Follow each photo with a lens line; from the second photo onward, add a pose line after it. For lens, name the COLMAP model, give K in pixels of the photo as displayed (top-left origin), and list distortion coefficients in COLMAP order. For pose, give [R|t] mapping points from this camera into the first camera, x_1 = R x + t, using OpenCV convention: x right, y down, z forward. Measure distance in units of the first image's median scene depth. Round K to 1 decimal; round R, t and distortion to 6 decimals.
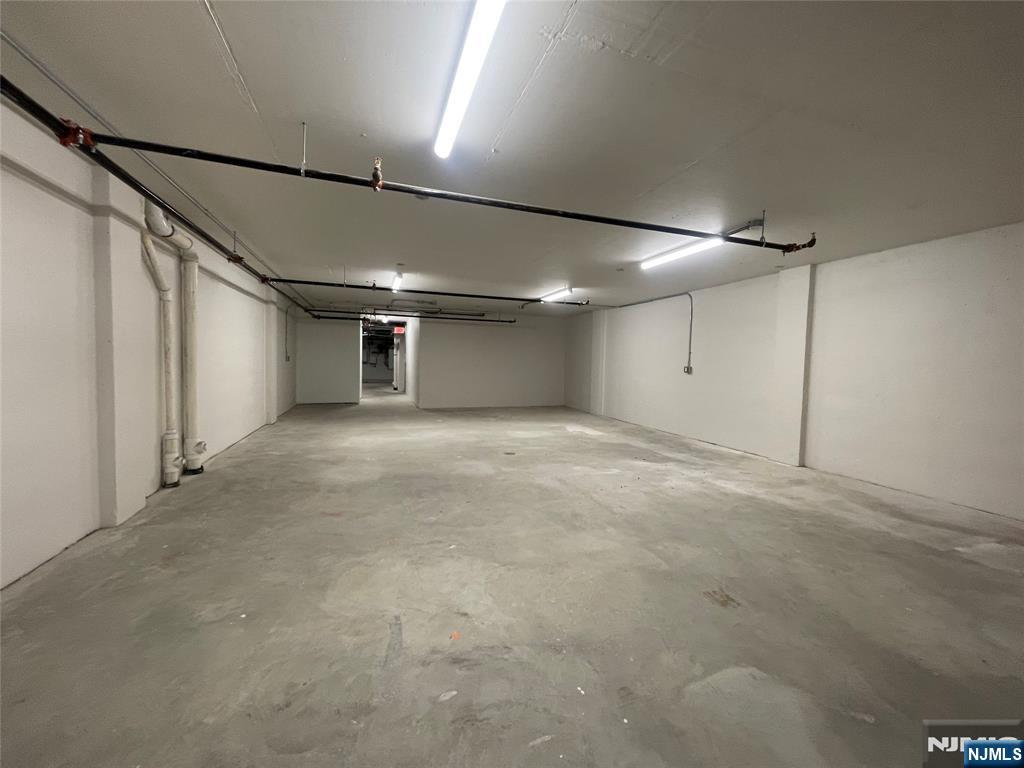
lens RADIAL K [[416.6, 0, 517.0], [0, 416.6, 379.3], [0, 0, 1]] dist [0.000956, 0.000137]
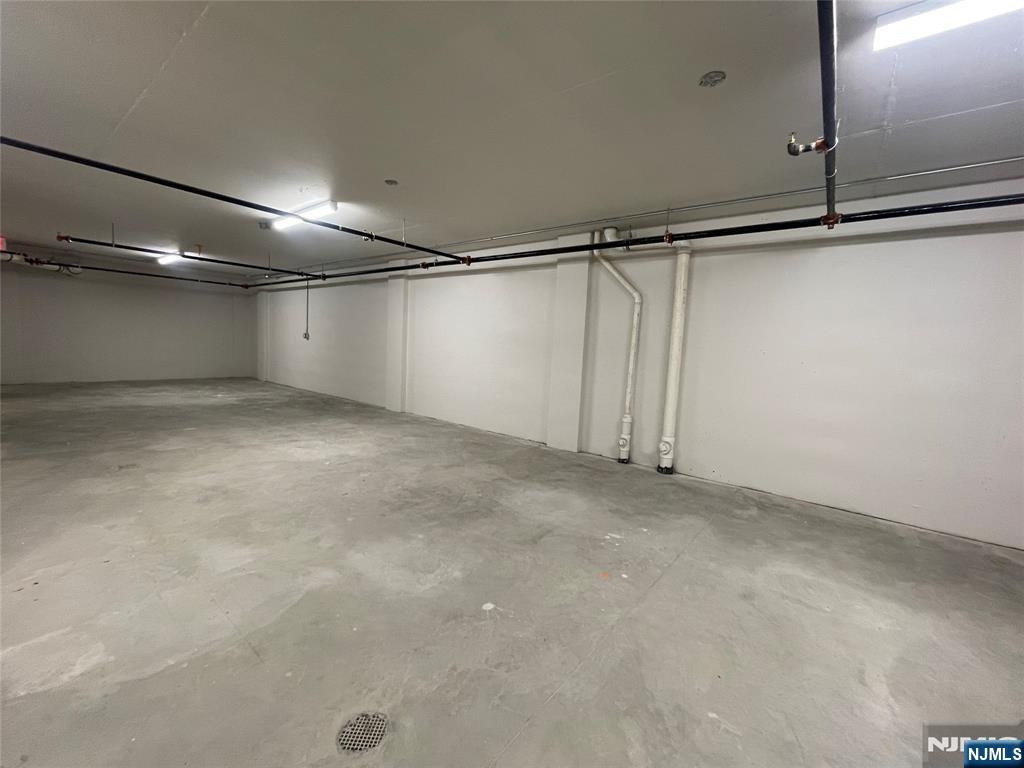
lens RADIAL K [[416.6, 0, 517.0], [0, 416.6, 379.3], [0, 0, 1]] dist [0.000956, 0.000137]
pose [[-0.839677, -0.017355, -0.542809, 0.068174], [-0.089273, 0.990304, 0.106435, -0.081750], [0.535698, 0.137829, -0.833085, 2.048918]]
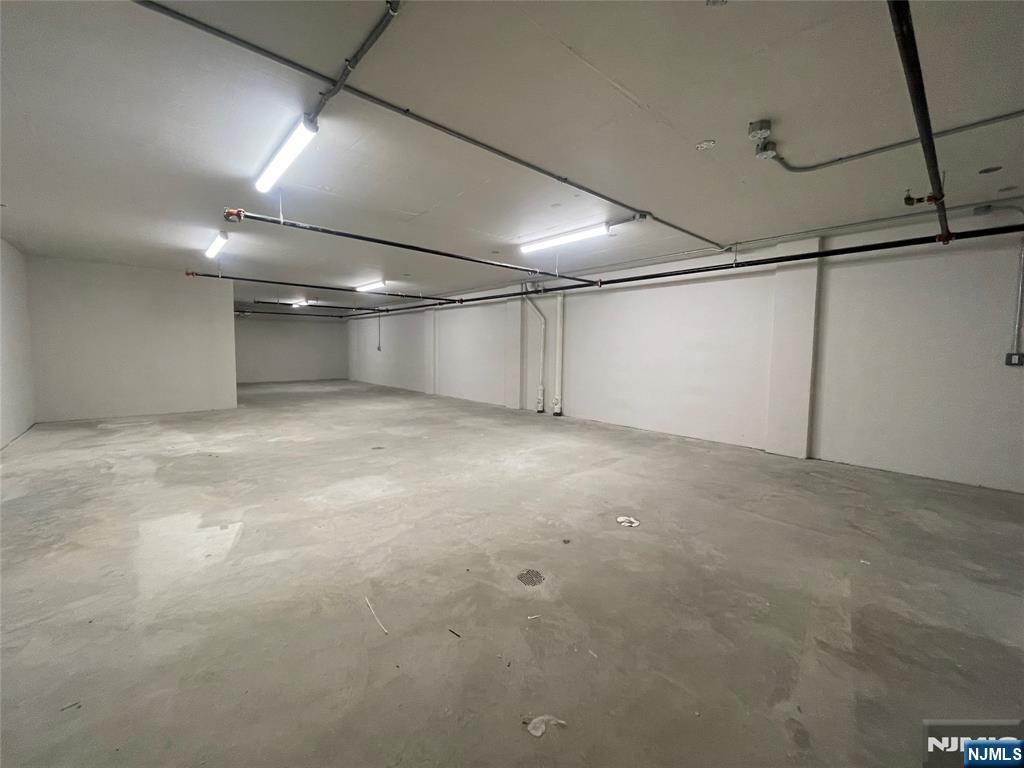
lens RADIAL K [[416.6, 0, 517.0], [0, 416.6, 379.3], [0, 0, 1]] dist [0.000956, 0.000137]
pose [[-0.919412, -0.005422, -0.393260, 0.104836], [-0.048592, 0.993810, 0.099903, -0.123542], [0.390284, 0.110961, -0.913984, 3.232864]]
